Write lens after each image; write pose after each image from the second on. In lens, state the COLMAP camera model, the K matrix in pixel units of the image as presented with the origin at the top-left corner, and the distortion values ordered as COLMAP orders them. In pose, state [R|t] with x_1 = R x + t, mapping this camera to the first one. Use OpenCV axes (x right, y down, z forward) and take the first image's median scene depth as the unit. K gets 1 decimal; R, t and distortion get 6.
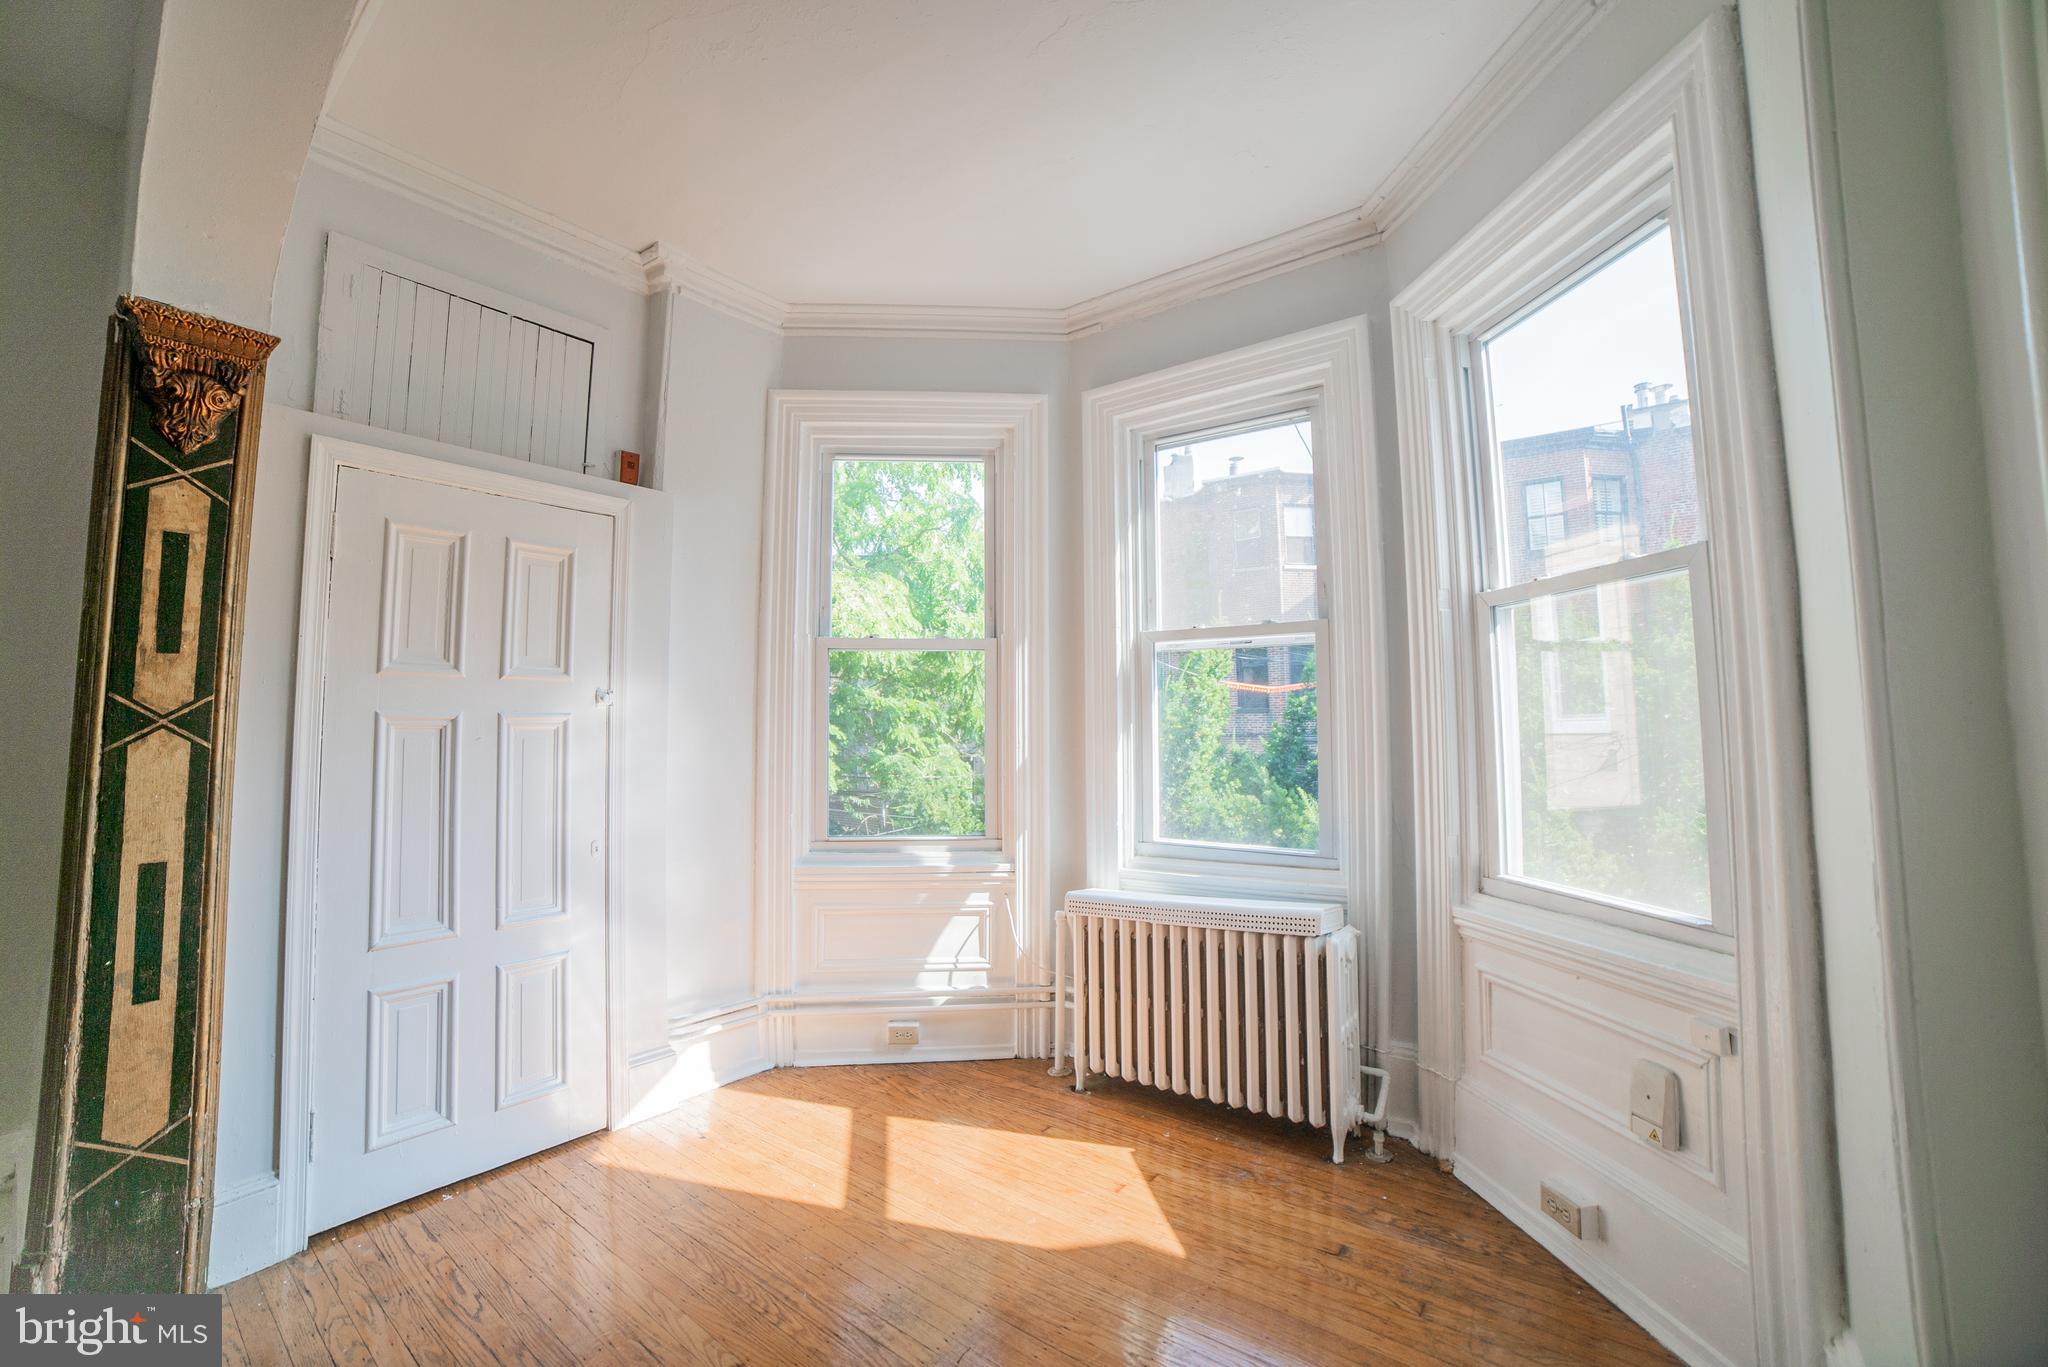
lens RADIAL K [[831.9, 0, 1012.1], [0, 831.9, 664.7], [0, 0, 1]] dist [-0.090906, 0.028411]
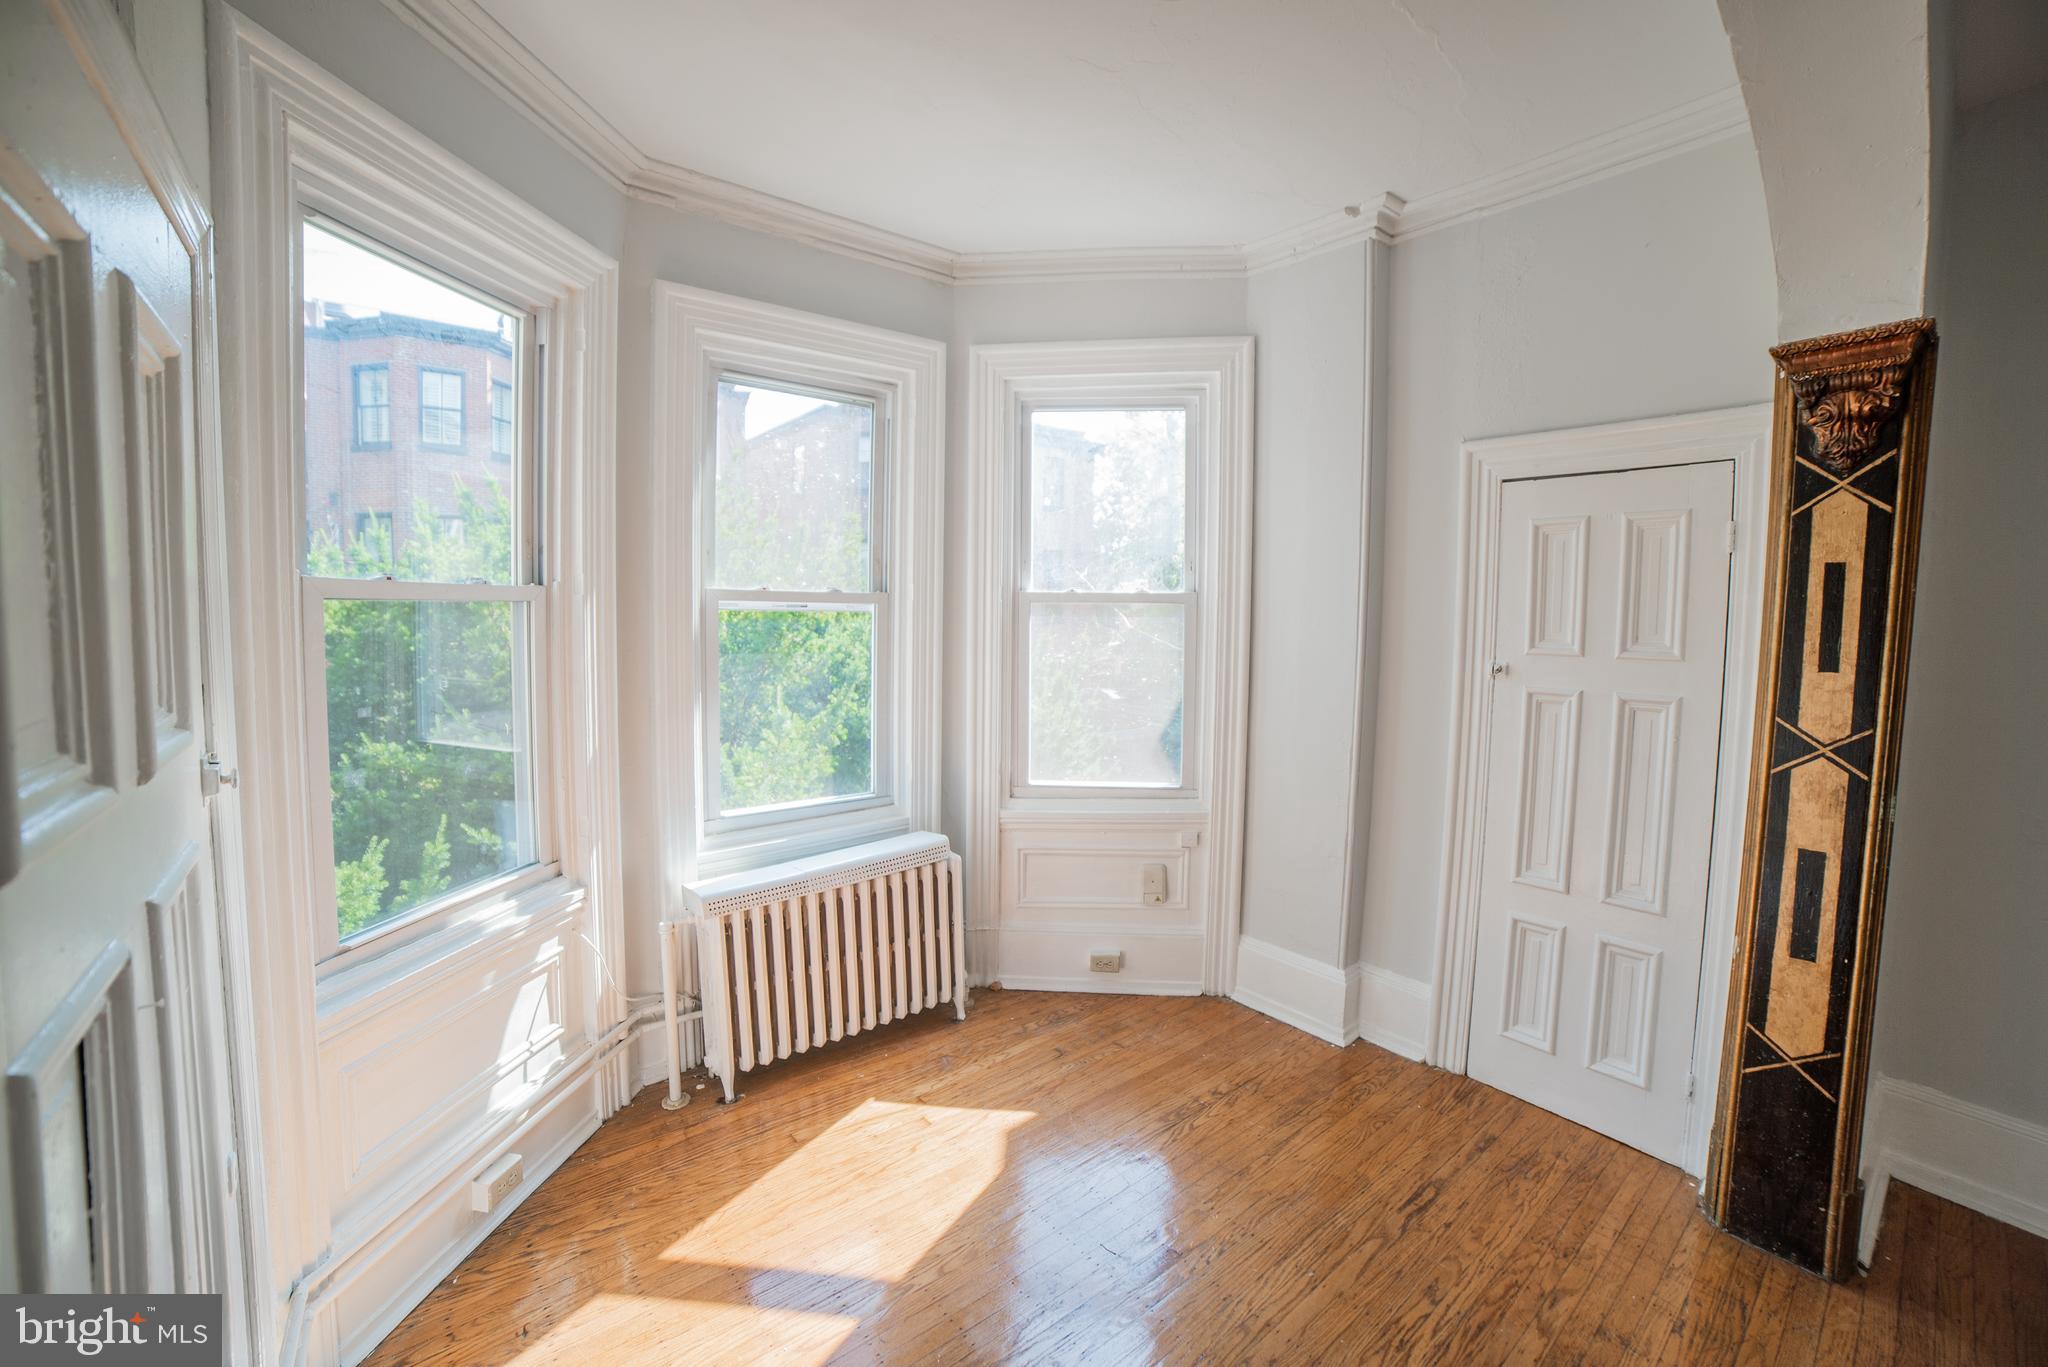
lens RADIAL K [[831.9, 0, 1012.1], [0, 831.9, 664.7], [0, 0, 1]] dist [-0.090906, 0.028411]
pose [[0.239808, -0.054897, 0.969267, -1.116780], [-0.082002, 0.993687, 0.076568, -0.093554], [-0.967351, -0.097843, 0.233792, 0.855403]]
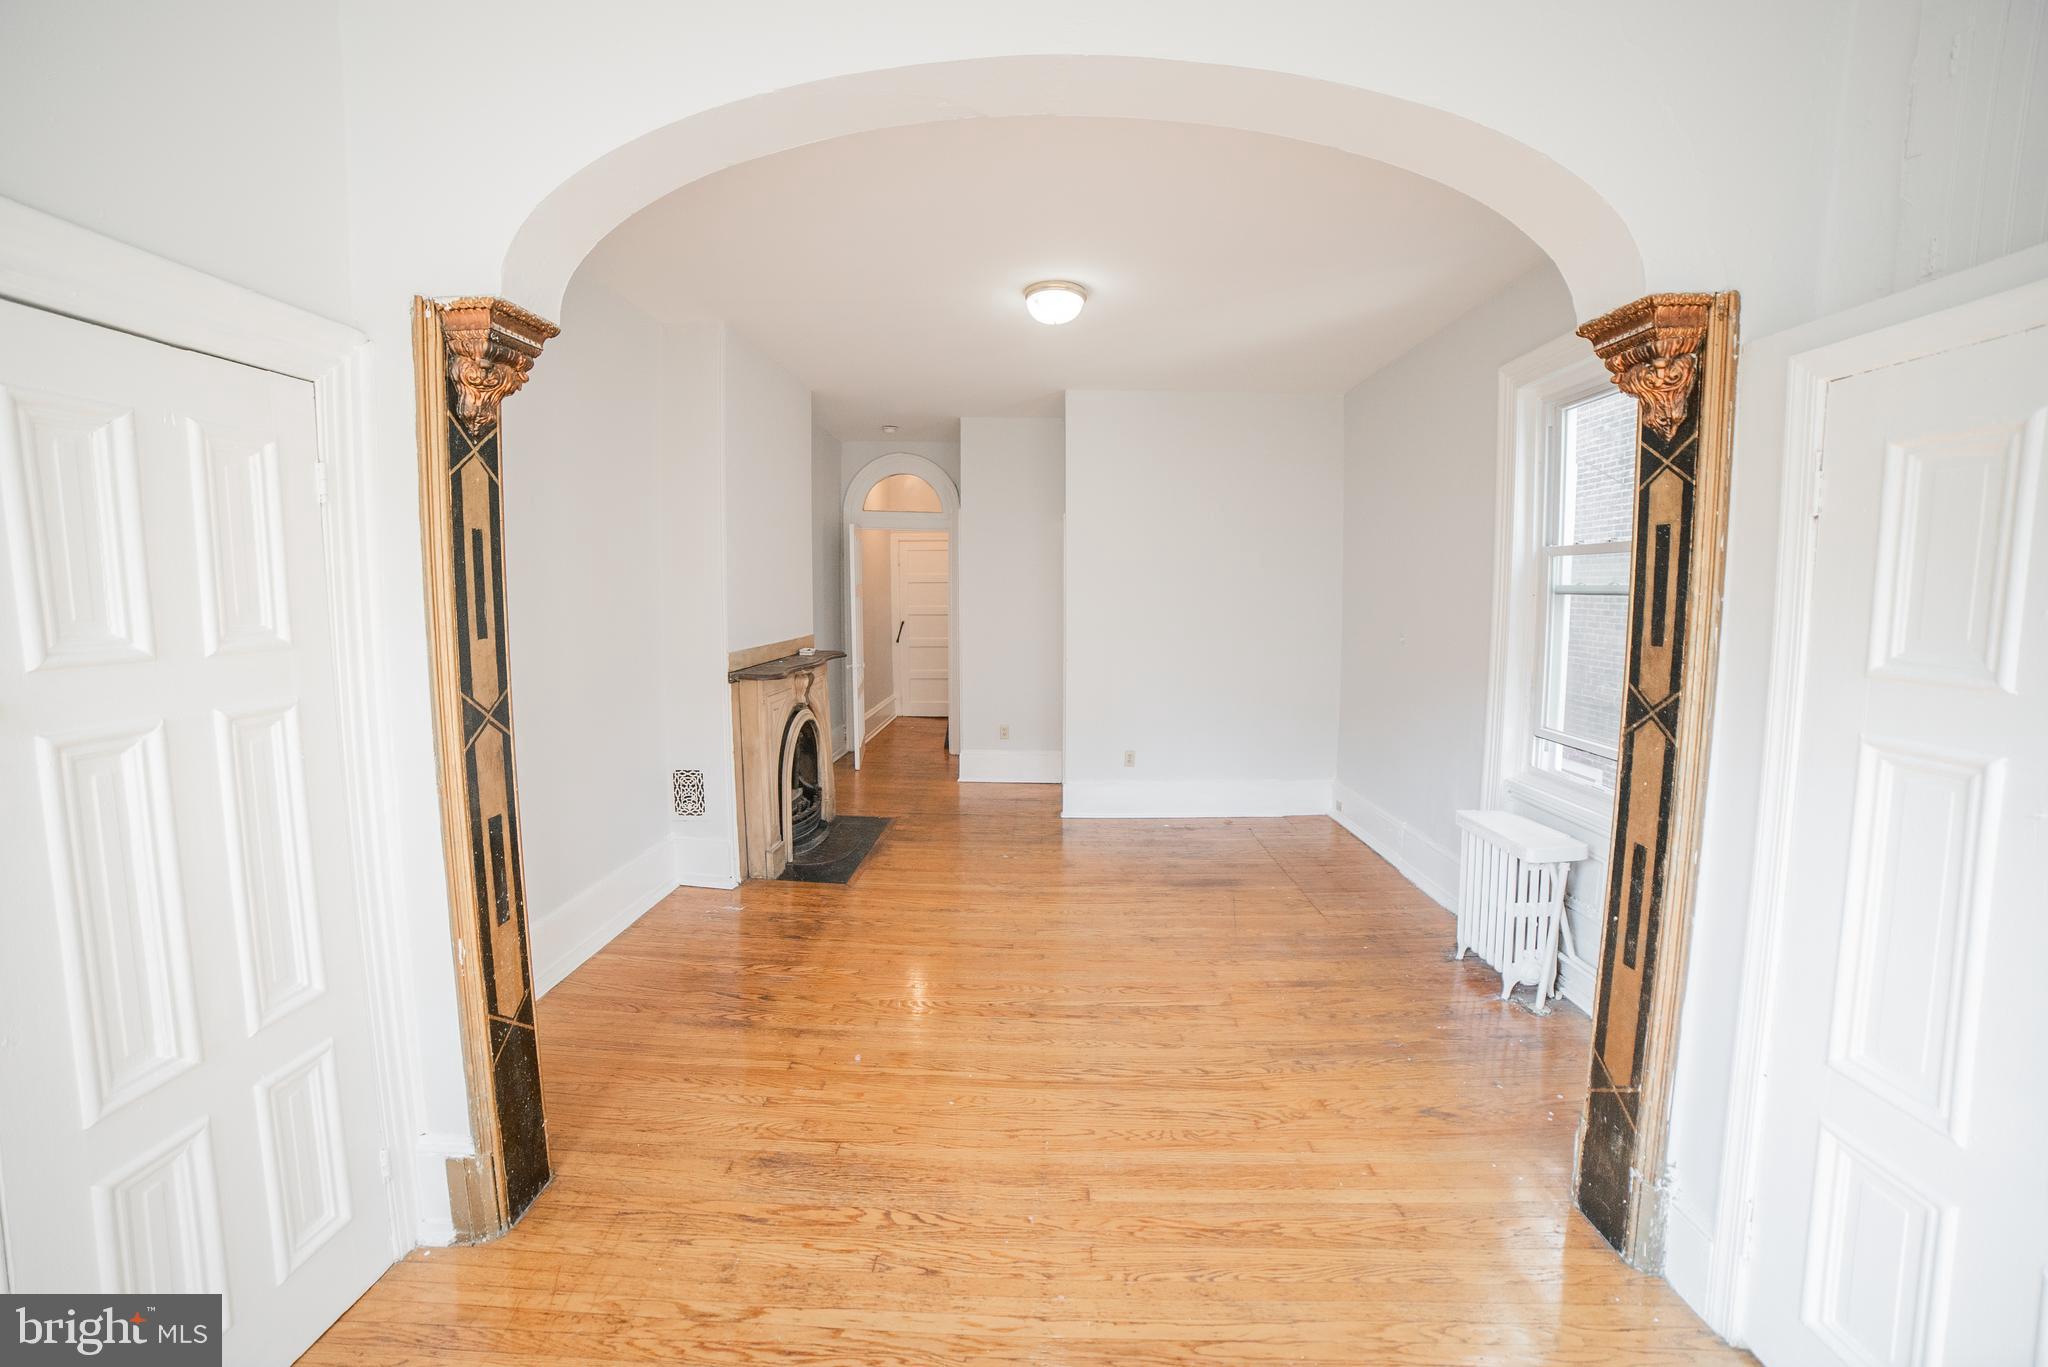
lens RADIAL K [[848.4, 0, 1012.2], [0, 848.4, 667.9], [0, 0, 1]] dist [-0.090009, 0.030694]
pose [[-0.807504, 0.060682, -0.586733, 0.211461], [0.045361, 0.998137, 0.040803, -0.067492], [0.588116, 0.006333, -0.808752, 1.342404]]
